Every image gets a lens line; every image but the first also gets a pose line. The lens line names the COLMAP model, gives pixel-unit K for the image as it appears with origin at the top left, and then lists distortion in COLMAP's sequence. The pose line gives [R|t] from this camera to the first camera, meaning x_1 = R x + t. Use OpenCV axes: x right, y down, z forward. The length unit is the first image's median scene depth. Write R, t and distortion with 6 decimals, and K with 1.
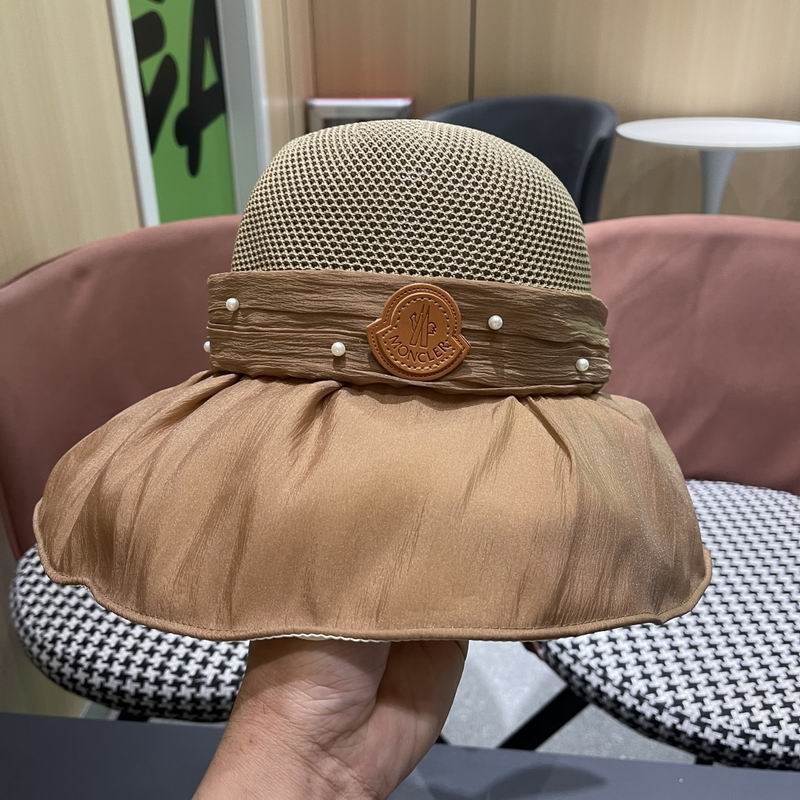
lens RADIAL K [[819.0, 0, 404.9], [0, 819.0, 400.6], [0, 0, 1]] dist [0.001774, 0.035712]
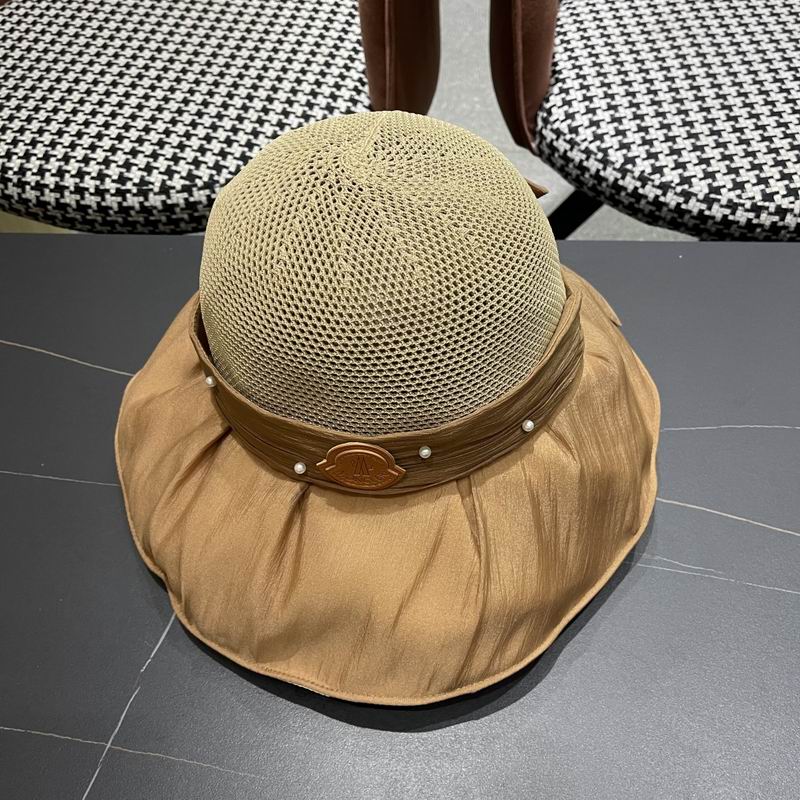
lens RADIAL K [[815.3, 0, 414.6], [0, 815.3, 404.9], [0, 0, 1]] dist [0.018232, 0.002238]
pose [[0.998661, -0.051574, -0.003989, 0.029420], [0.047036, 0.873291, 0.484924, 0.130741], [-0.021525, -0.484462, 0.874547, 0.109860]]
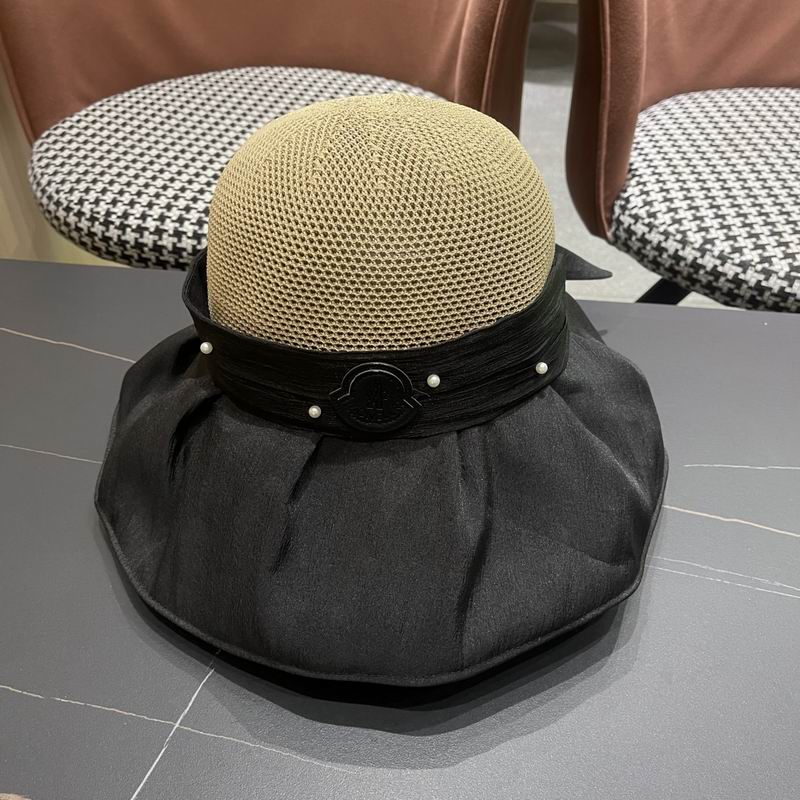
lens RADIAL K [[819.0, 0, 404.9], [0, 819.0, 400.6], [0, 0, 1]] dist [0.001774, 0.035712]
pose [[0.999668, 0.021593, -0.014089, -0.049816], [-0.016938, 0.962000, 0.272523, 0.263767], [0.019438, -0.272193, 0.962046, 0.068208]]
